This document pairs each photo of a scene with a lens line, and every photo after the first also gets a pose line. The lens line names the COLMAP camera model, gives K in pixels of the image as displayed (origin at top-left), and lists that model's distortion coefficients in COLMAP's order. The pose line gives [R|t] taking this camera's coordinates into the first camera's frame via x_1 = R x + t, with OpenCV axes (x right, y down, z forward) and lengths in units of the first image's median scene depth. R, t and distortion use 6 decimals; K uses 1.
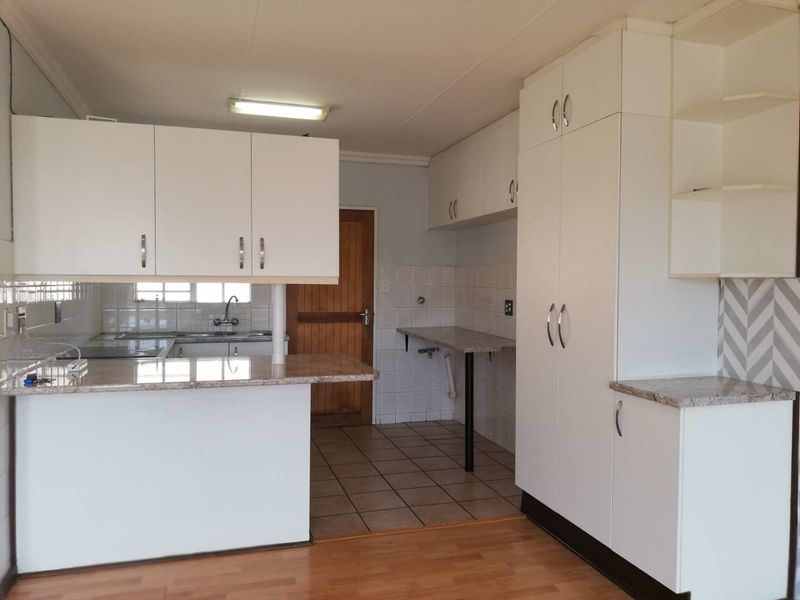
lens RADIAL K [[599.3, 0, 399.7], [0, 599.3, 302.2], [0, 0, 1]] dist [0.006855, -0.004874]
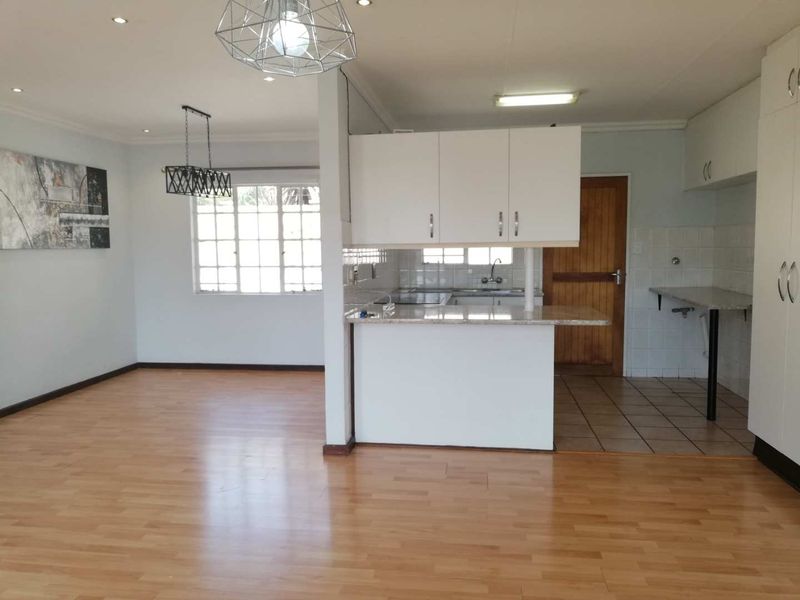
lens RADIAL K [[599.3, 0, 399.7], [0, 599.3, 302.2], [0, 0, 1]] dist [0.006855, -0.004874]
pose [[0.904165, 0.020393, -0.426697, 0.065321], [0.004878, 0.998302, 0.058047, 0.007108], [0.427156, -0.054565, 0.902530, -0.188885]]
